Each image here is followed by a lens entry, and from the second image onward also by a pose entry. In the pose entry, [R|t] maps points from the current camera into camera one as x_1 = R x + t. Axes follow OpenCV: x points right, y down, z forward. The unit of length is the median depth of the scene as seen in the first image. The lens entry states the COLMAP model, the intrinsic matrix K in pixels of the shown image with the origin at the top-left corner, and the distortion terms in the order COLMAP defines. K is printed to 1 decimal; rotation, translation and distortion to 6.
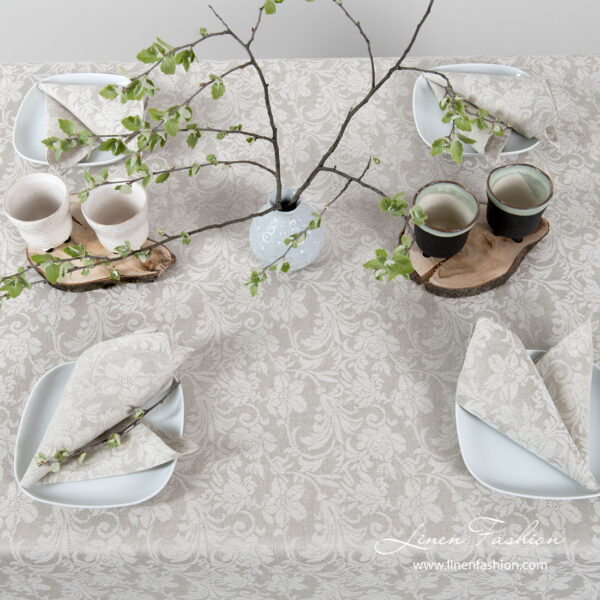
lens RADIAL K [[768.8, 0, 300.0], [0, 768.8, 300.0], [0, 0, 1]] dist [0.112856, 0.001715]
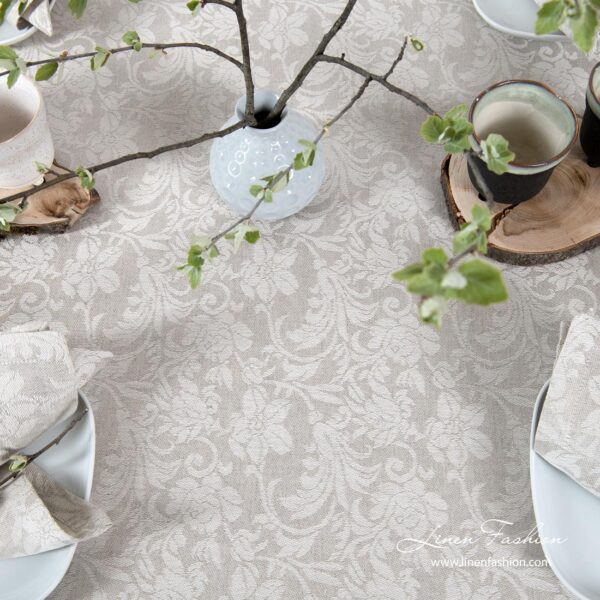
lens RADIAL K [[813.5, 0, 300.0], [0, 813.5, 300.0], [0, 0, 1]] dist [0.033069, 0.025115]
pose [[0.999843, 0.013240, -0.011767, 0.020938], [-0.011673, 0.992153, 0.124481, -0.060883], [0.013322, -0.124324, 0.992152, 0.338845]]
